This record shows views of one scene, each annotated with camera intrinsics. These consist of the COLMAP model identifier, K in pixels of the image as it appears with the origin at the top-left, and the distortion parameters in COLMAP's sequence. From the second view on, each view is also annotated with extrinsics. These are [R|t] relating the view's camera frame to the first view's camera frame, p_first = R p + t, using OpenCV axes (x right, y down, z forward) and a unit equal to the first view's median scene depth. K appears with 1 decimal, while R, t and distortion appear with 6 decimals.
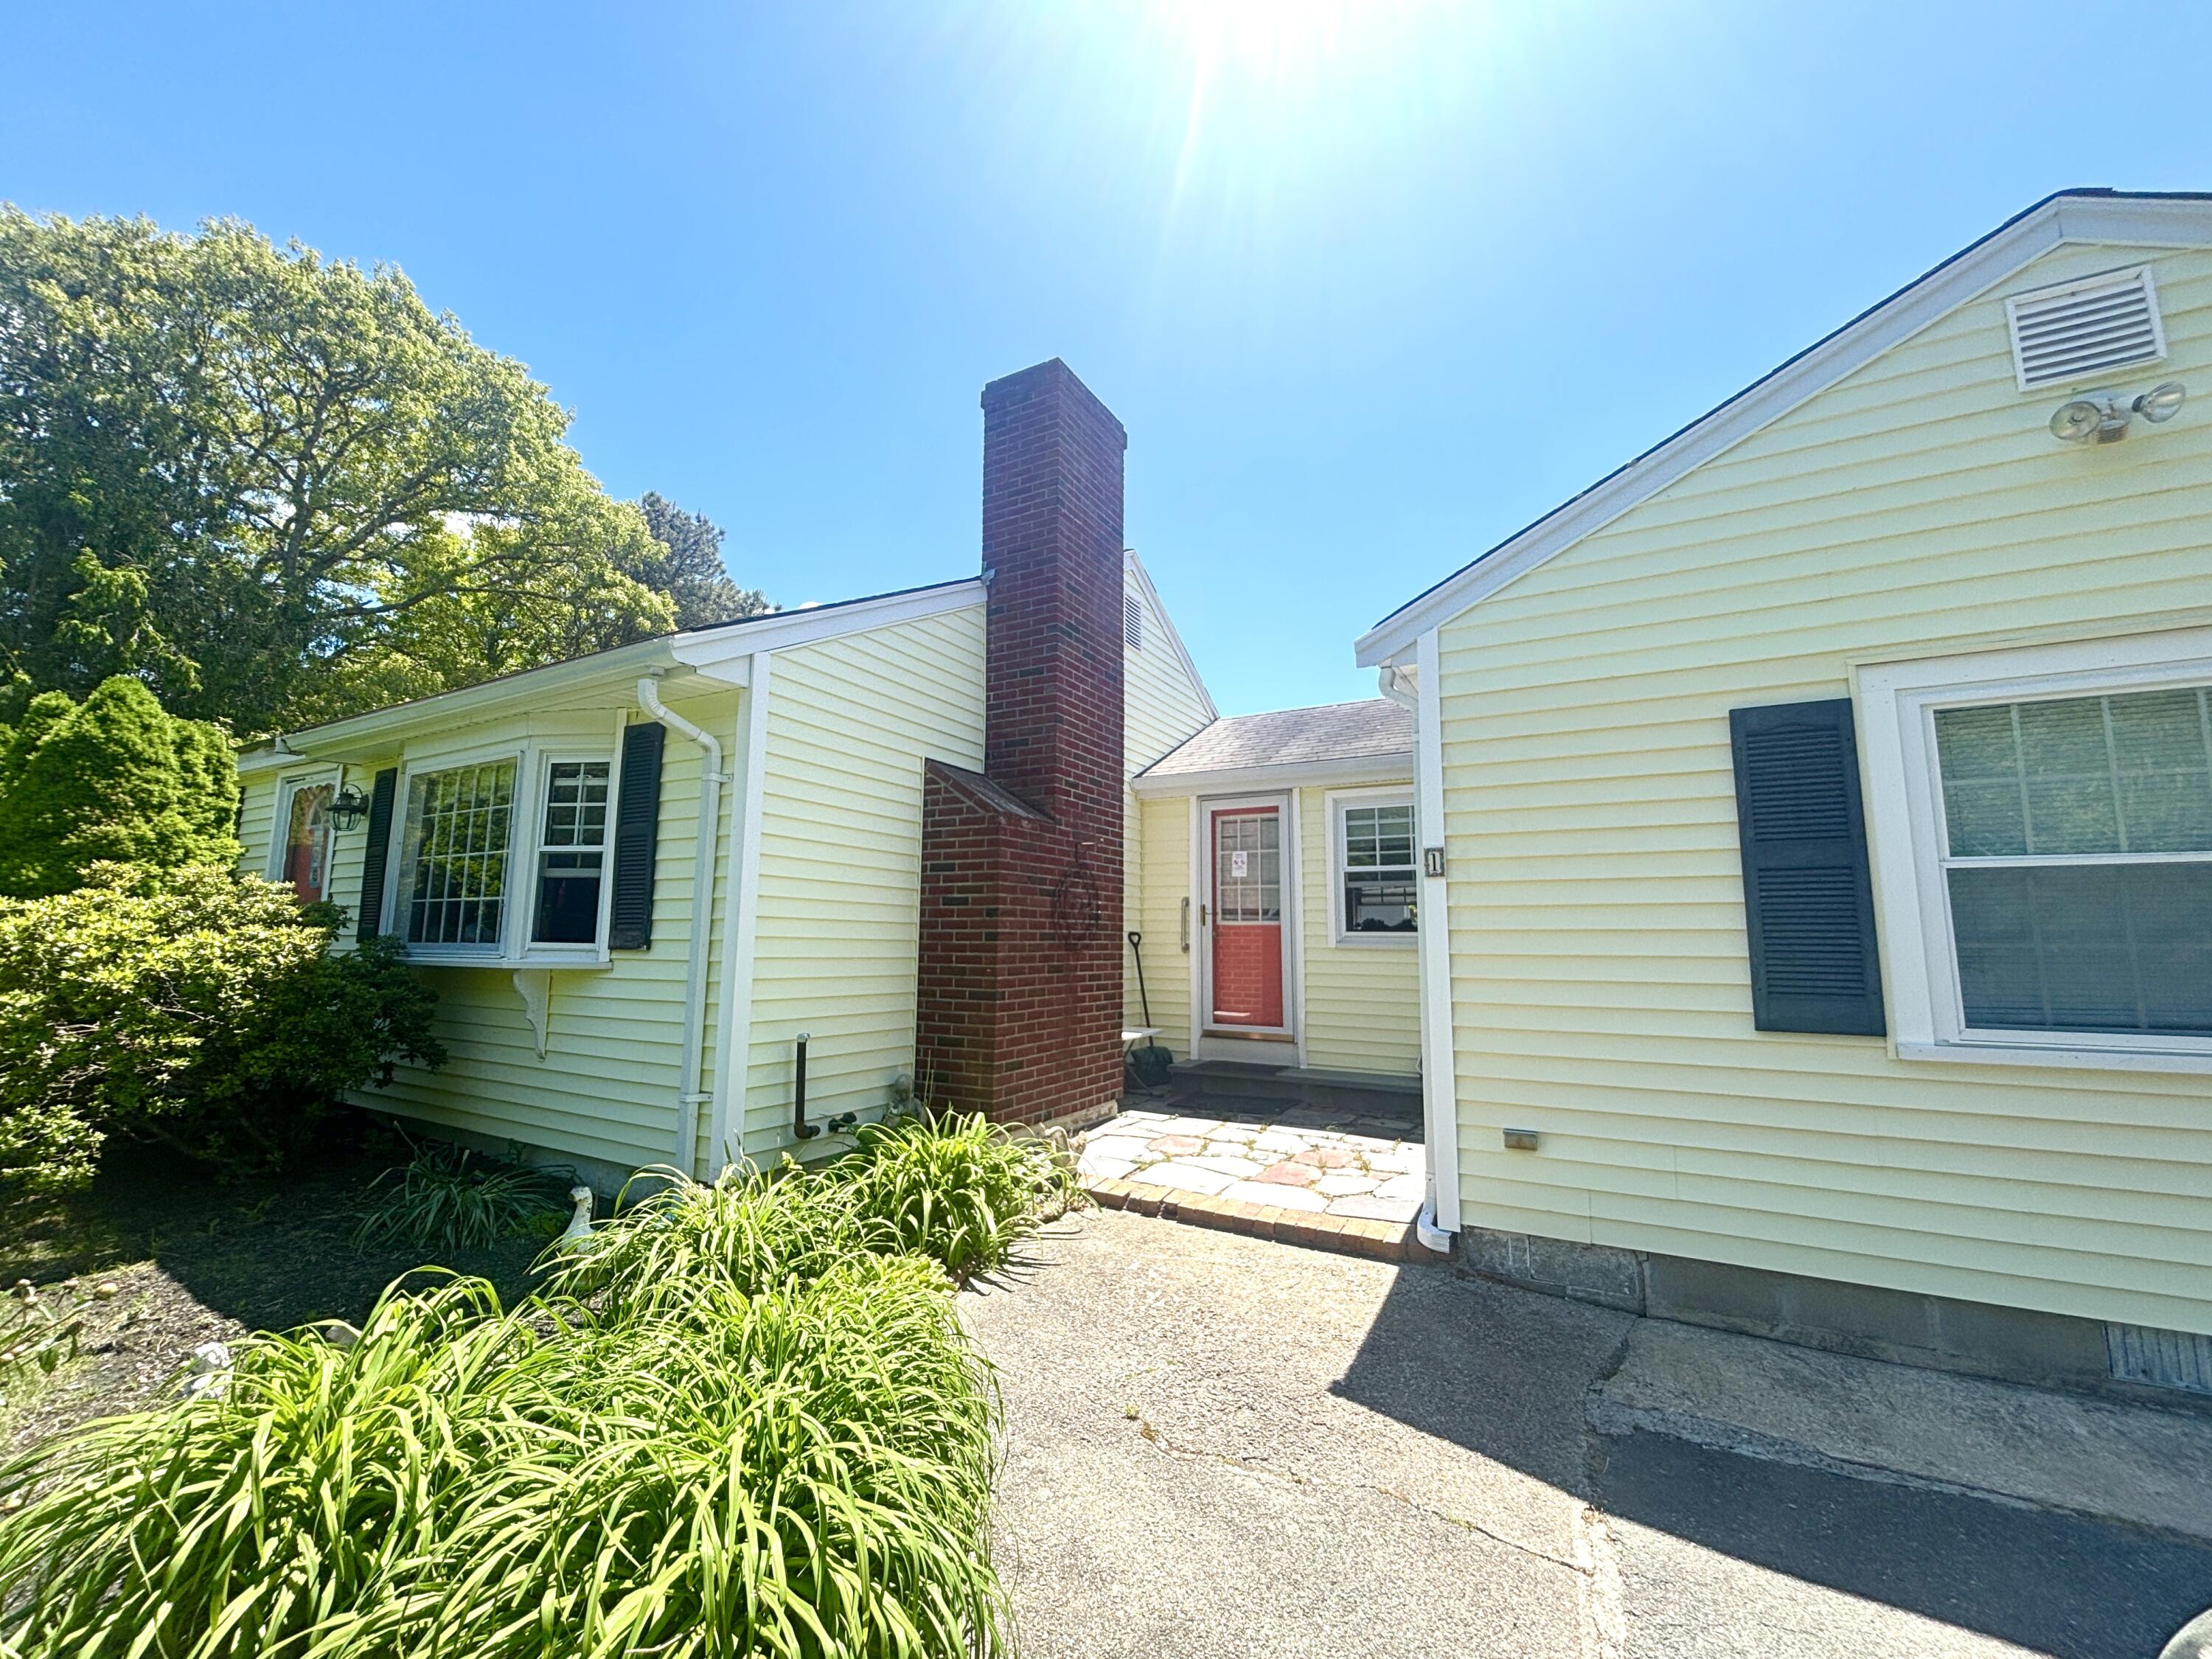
lens RADIAL K [[889.3, 0, 1106.4], [0, 889.3, 833.8], [0, 0, 1]] dist [-0.003525, 0.002386]
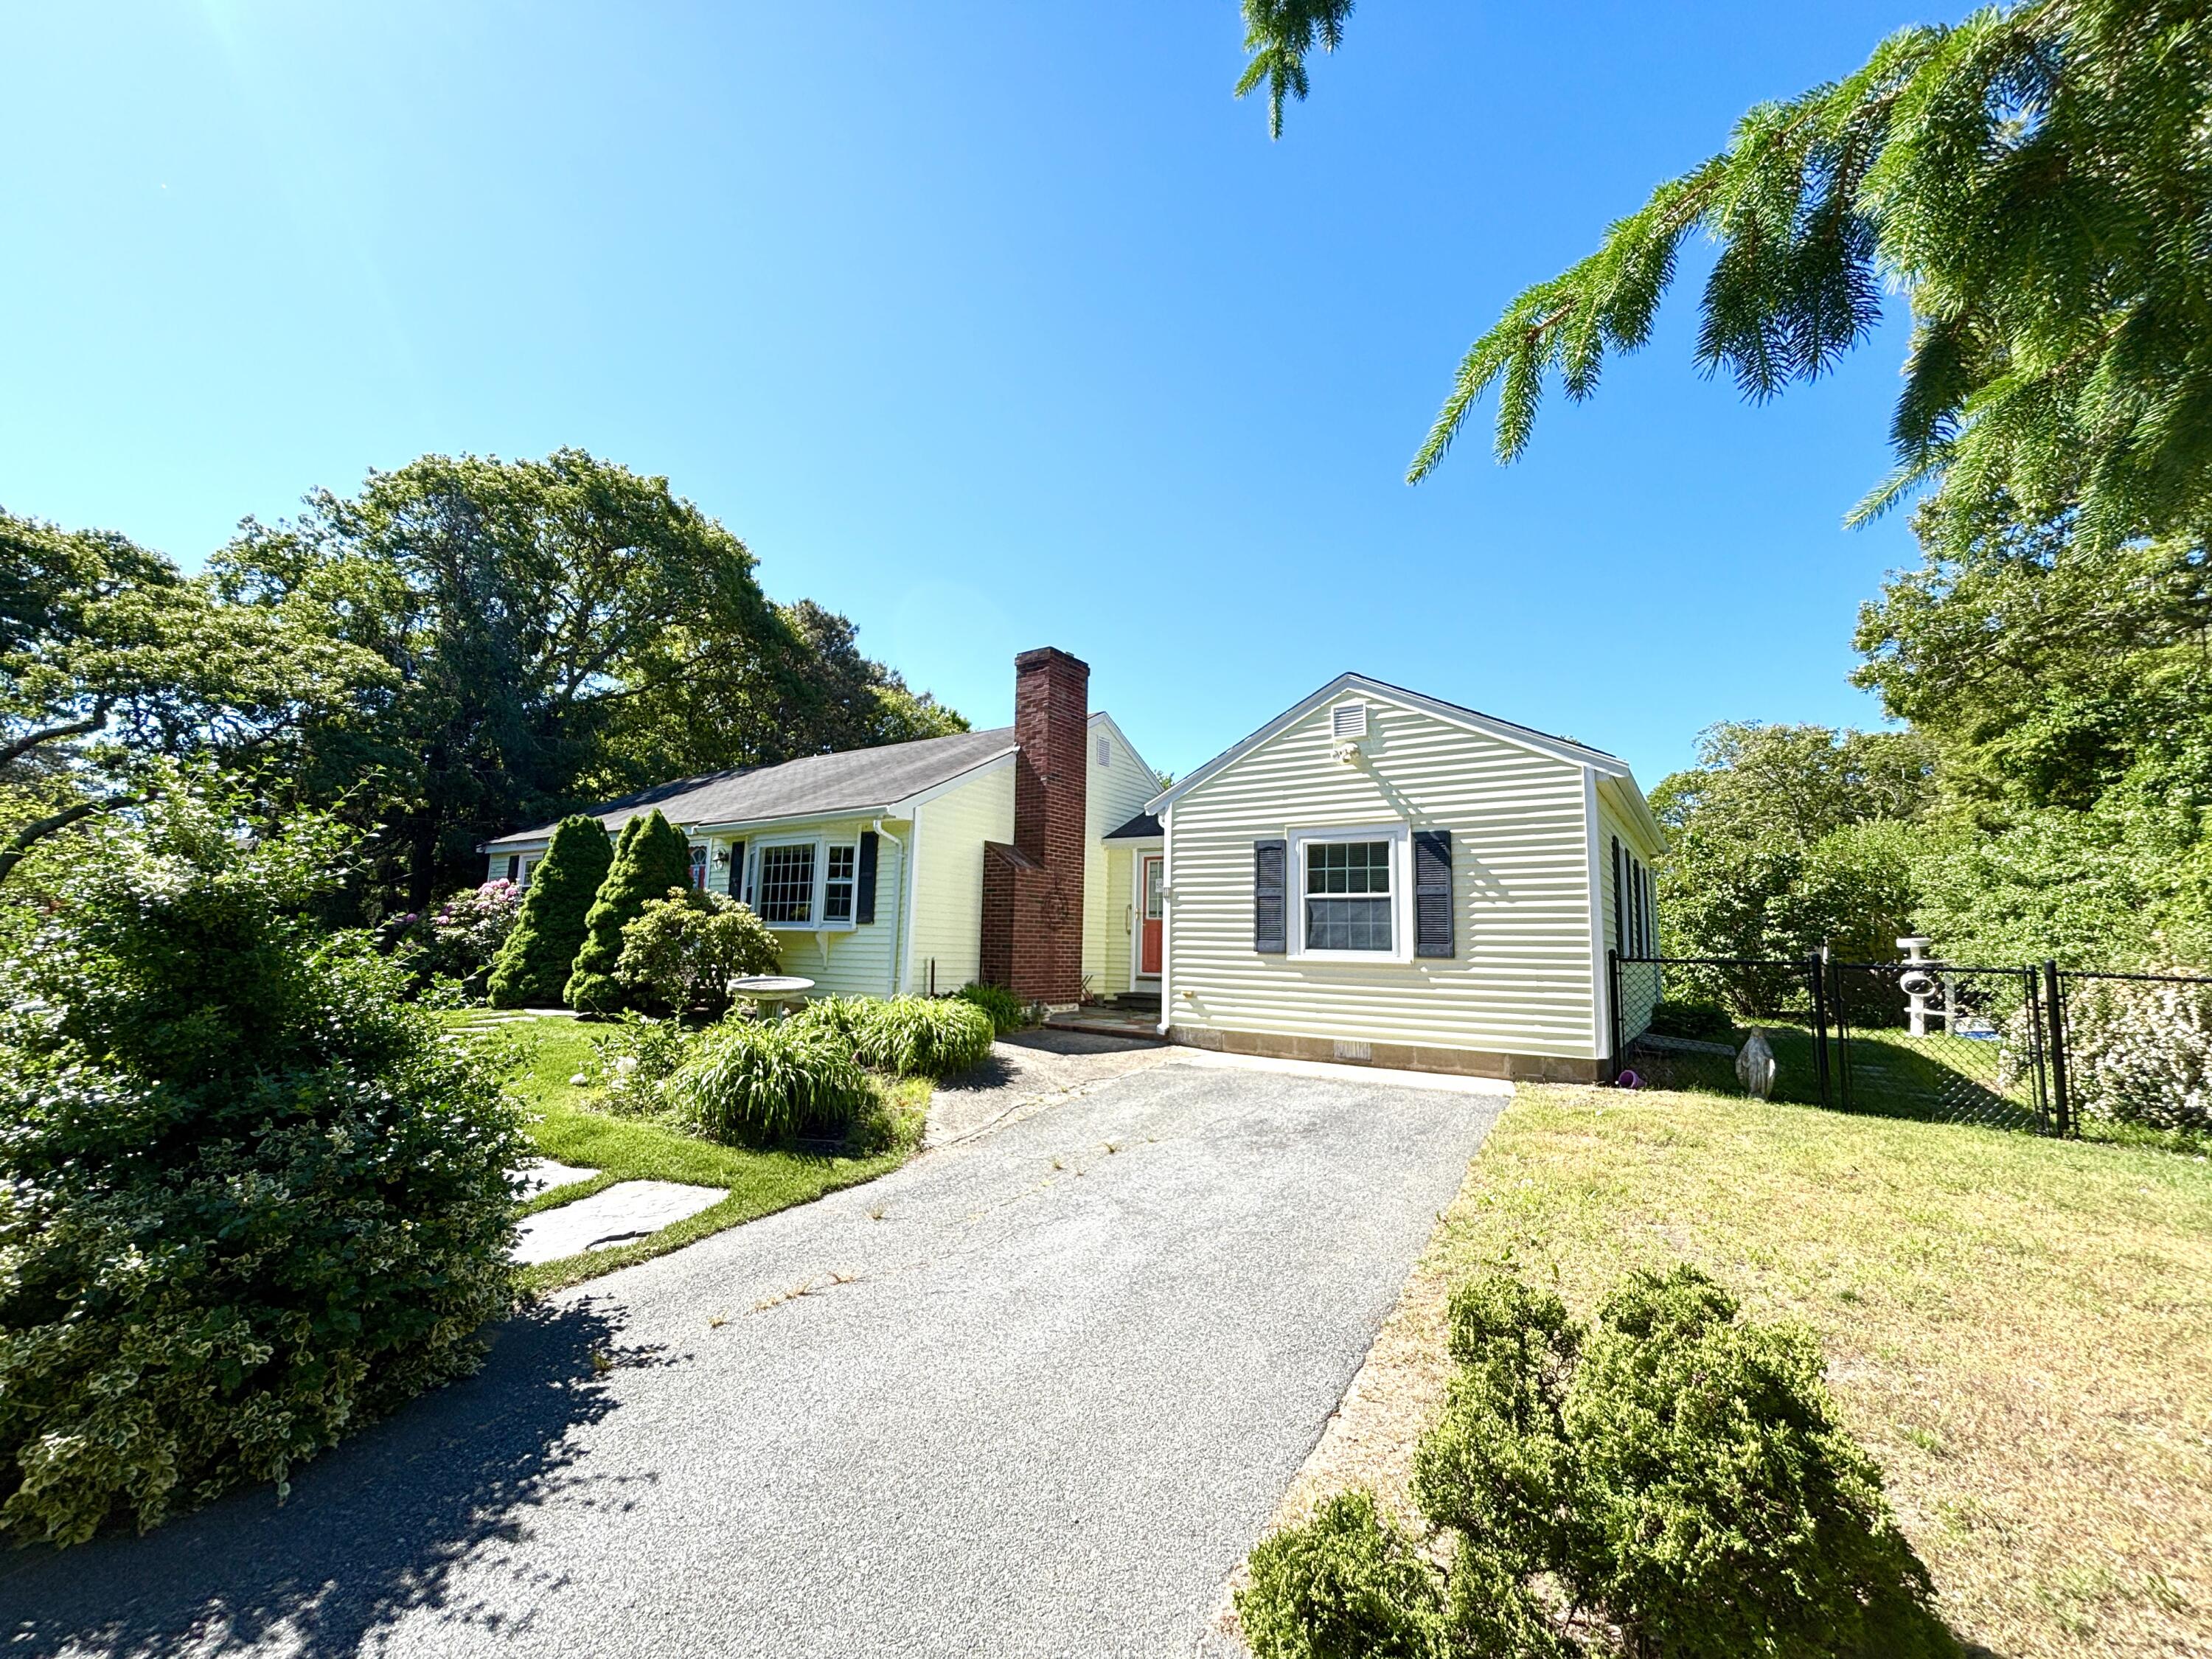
lens RADIAL K [[889.3, 0, 1110.1], [0, 889.3, 818.4], [0, 0, 1]] dist [-0.003525, 0.002386]
pose [[0.994825, -0.000150, -0.101600, 0.355336], [-0.002418, 0.999681, -0.025154, -0.089960], [0.101571, 0.025270, 0.994507, -1.255979]]
